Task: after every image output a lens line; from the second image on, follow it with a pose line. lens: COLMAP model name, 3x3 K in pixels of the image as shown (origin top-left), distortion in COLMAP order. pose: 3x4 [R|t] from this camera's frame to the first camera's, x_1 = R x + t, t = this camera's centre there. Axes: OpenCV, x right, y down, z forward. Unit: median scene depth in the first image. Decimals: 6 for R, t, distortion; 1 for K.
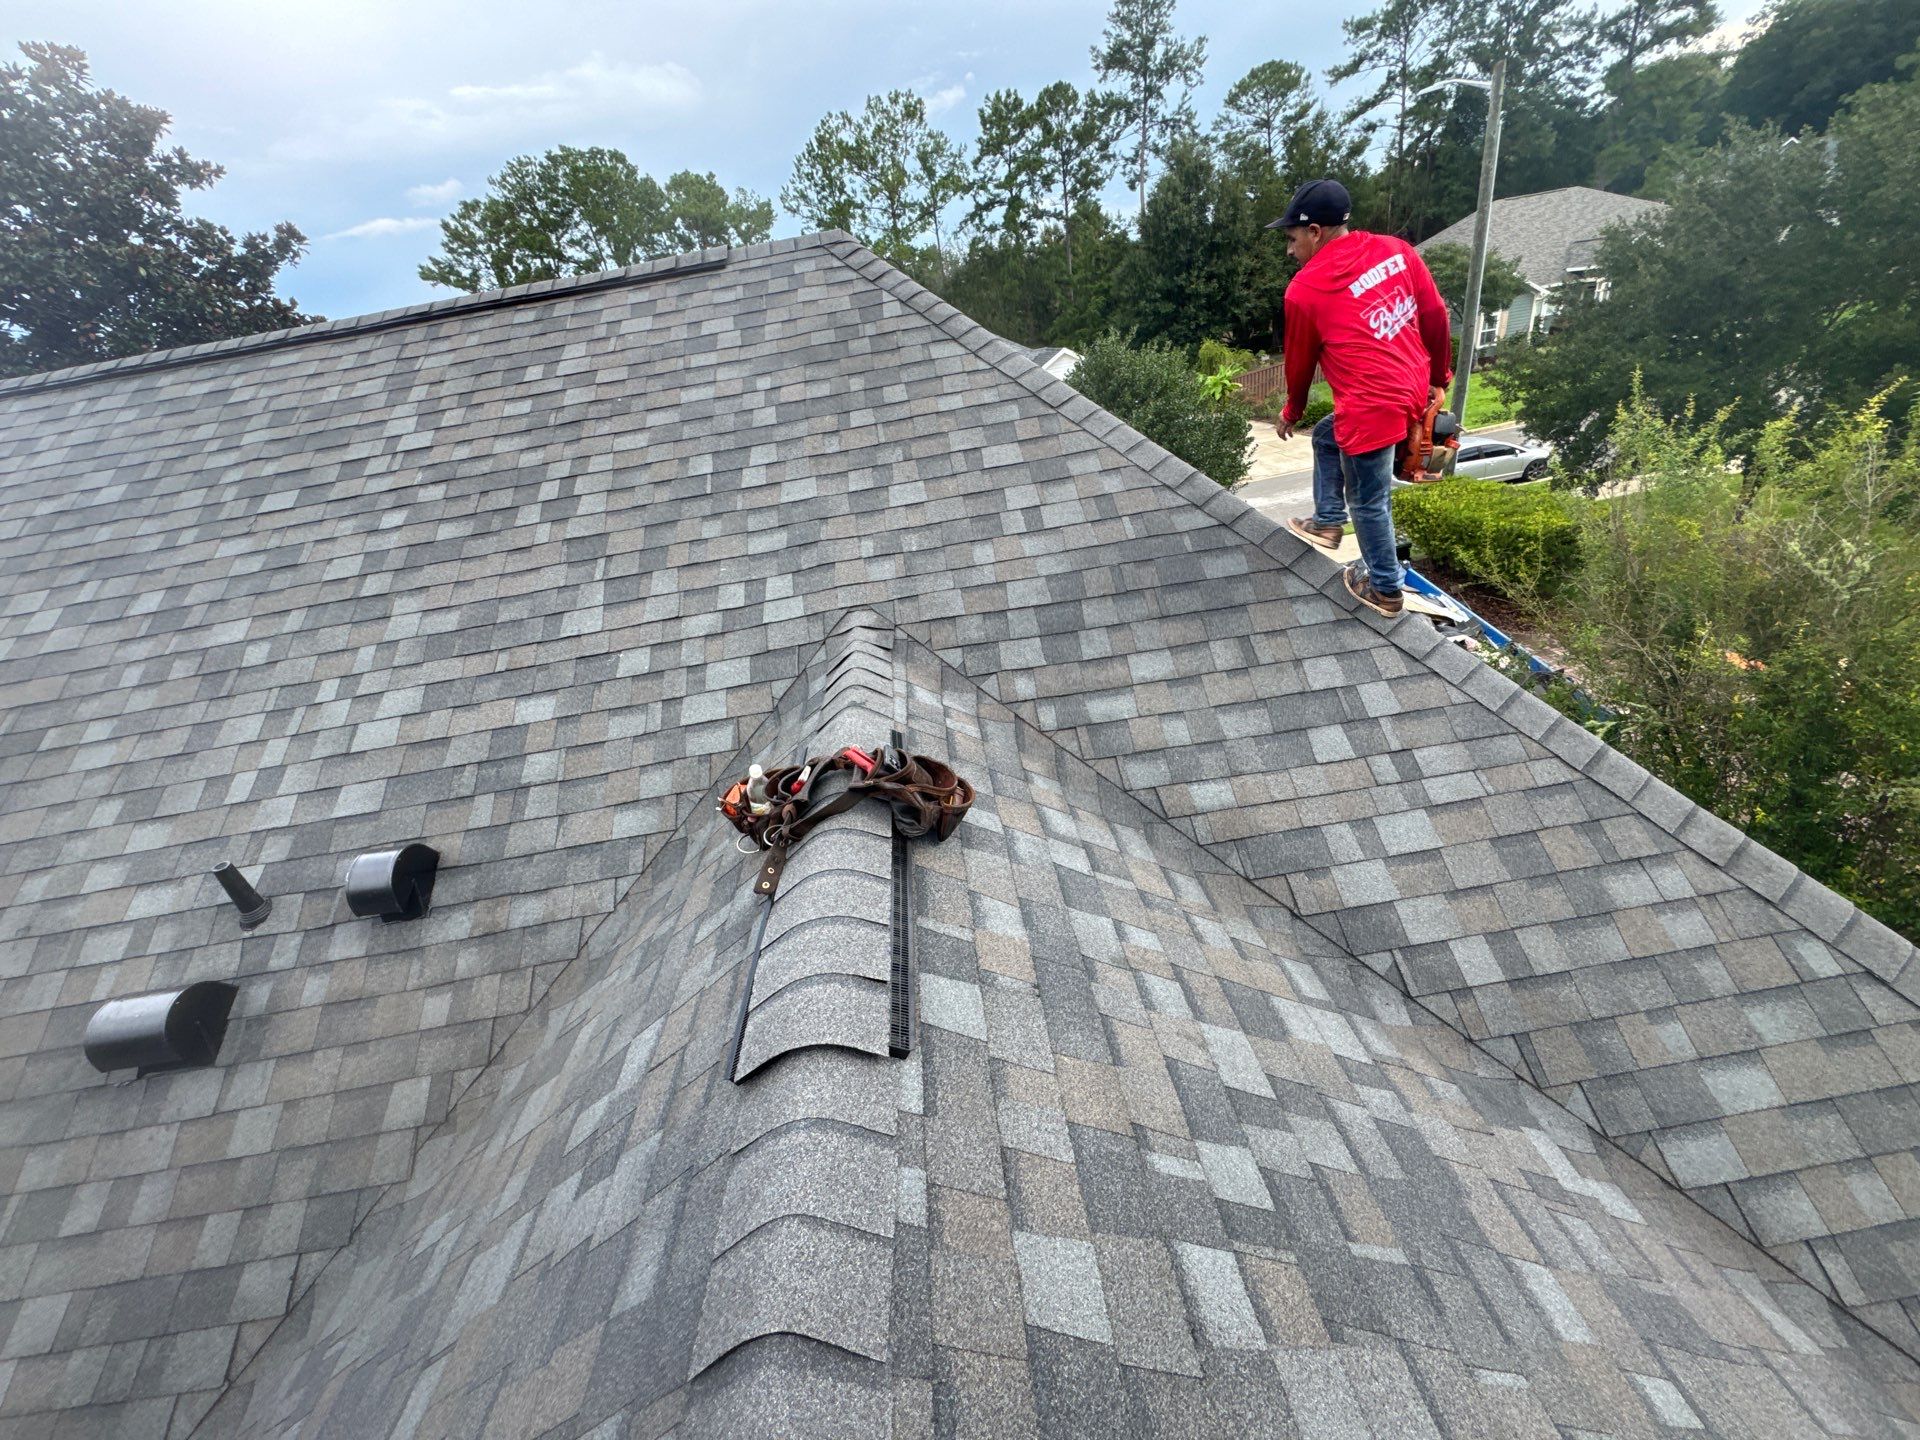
lens RADIAL K [[763.8, 0, 960.5], [0, 763.8, 719.7], [0, 0, 1]] dist [-0.003930, 0.000494]
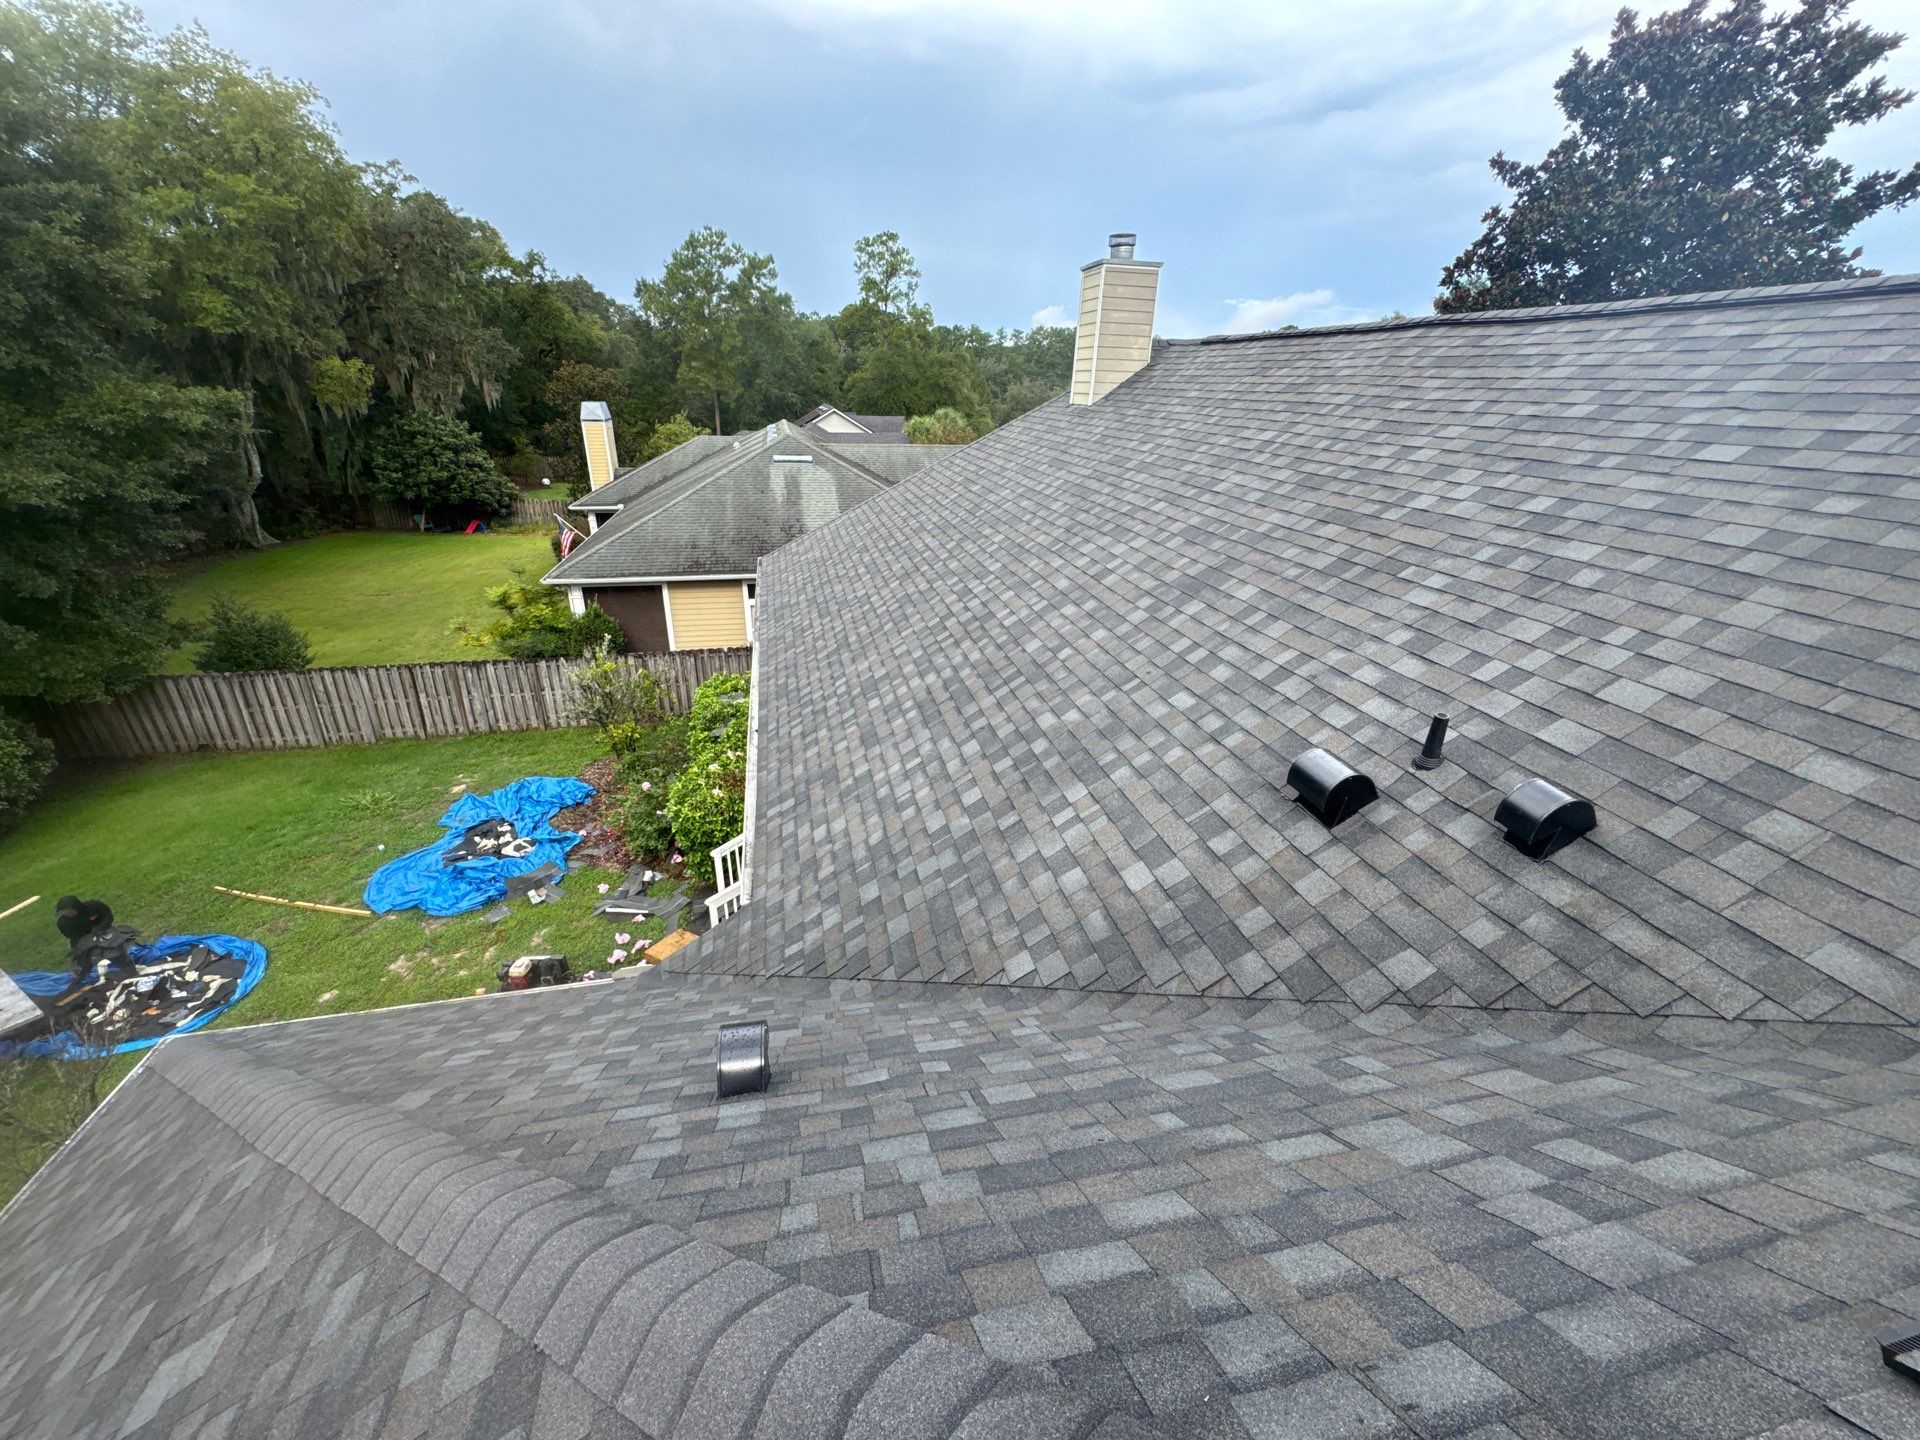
lens RADIAL K [[763.8, 0, 960.5], [0, 763.8, 719.7], [0, 0, 1]] dist [-0.003930, 0.000494]
pose [[0.145463, 0.535025, -0.832219, -0.051144], [-0.494677, 0.767805, 0.407150, 0.054616], [0.856817, 0.352454, 0.376351, -0.065413]]
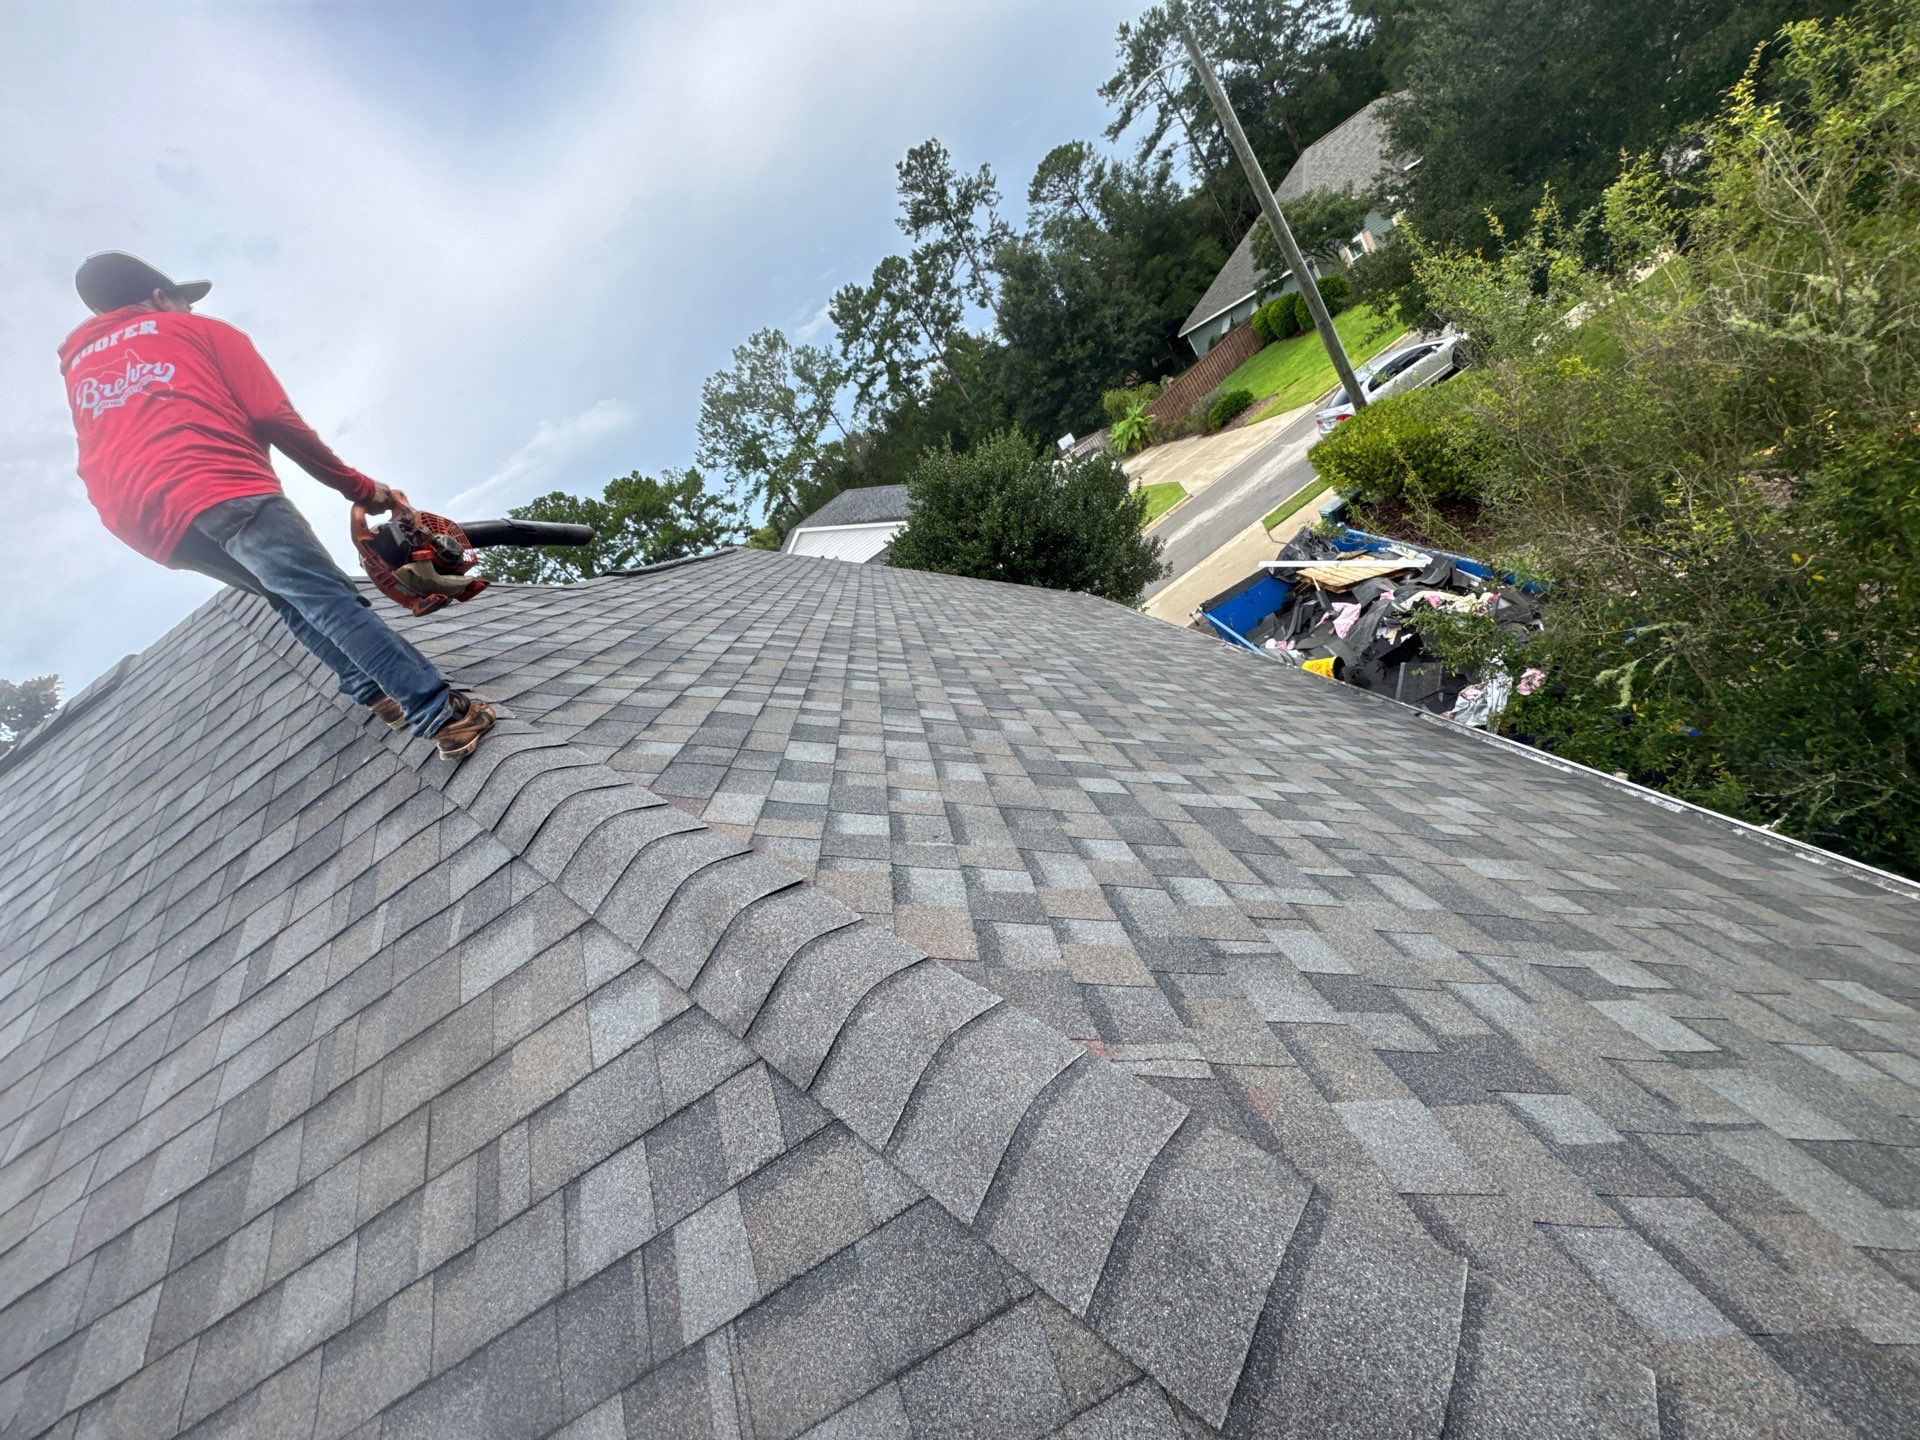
lens RADIAL K [[763.8, 0, 960.5], [0, 763.8, 719.7], [0, 0, 1]] dist [-0.003930, 0.000494]
pose [[0.903466, -0.421661, -0.077144, 0.552740], [0.403891, 0.897653, -0.176329, -0.104460], [0.143600, 0.128149, 0.981304, 0.432706]]
